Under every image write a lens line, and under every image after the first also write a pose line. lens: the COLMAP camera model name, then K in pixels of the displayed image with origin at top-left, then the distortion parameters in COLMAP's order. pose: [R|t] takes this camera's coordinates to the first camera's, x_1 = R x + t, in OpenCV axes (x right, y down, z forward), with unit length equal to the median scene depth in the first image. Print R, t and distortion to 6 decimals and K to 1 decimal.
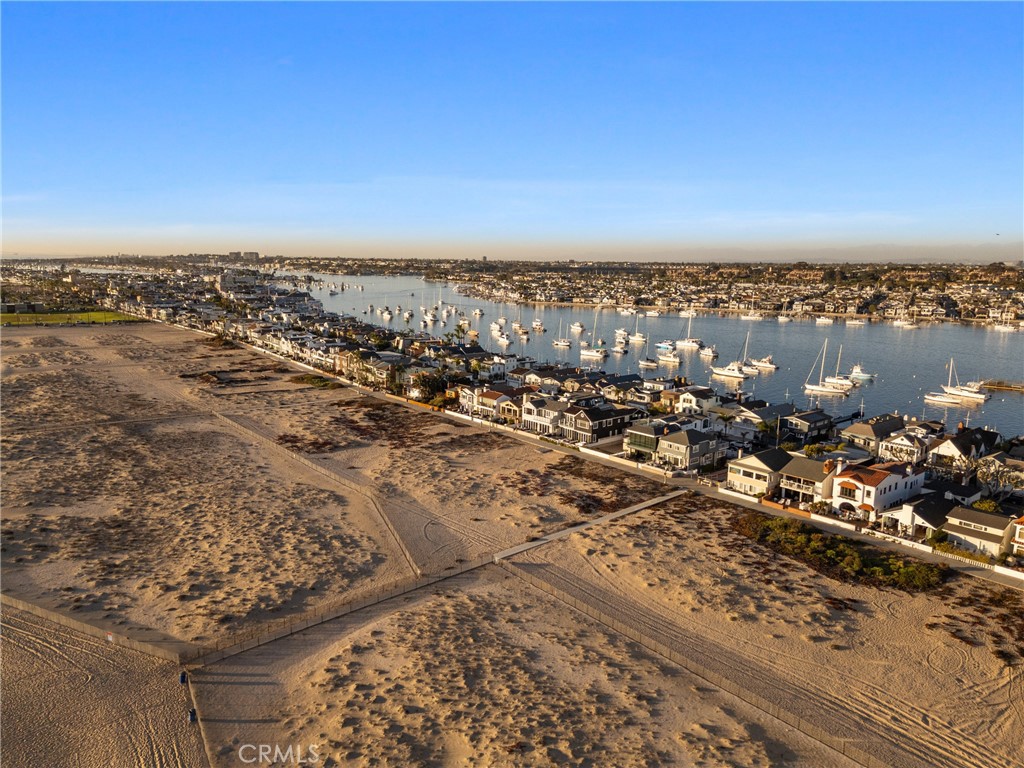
lens RADIAL K [[720.7, 0, 511.3], [0, 720.7, 388.5], [0, 0, 1]] dist [0.109611, -0.140448]
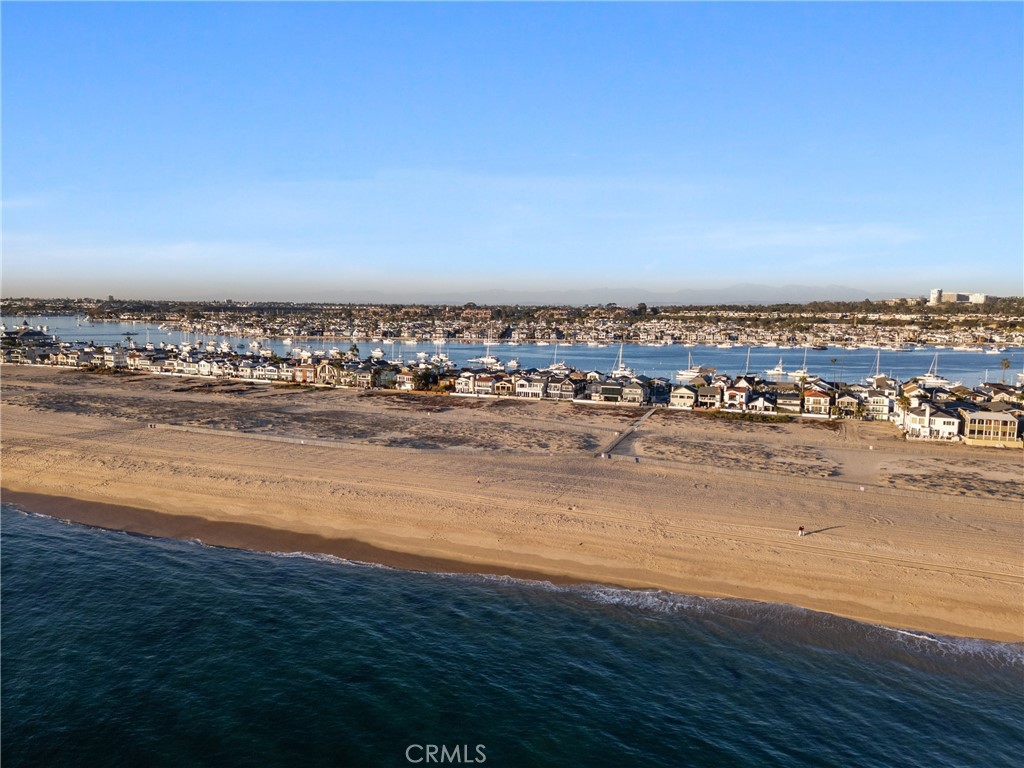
lens RADIAL K [[720.7, 0, 511.3], [0, 720.7, 388.5], [0, 0, 1]] dist [0.109611, -0.140448]
pose [[0.880999, -0.057434, 0.469620, -0.744715], [0.083991, 0.995824, -0.035778, 0.093301], [-0.465604, 0.070964, 0.882144, -0.383323]]
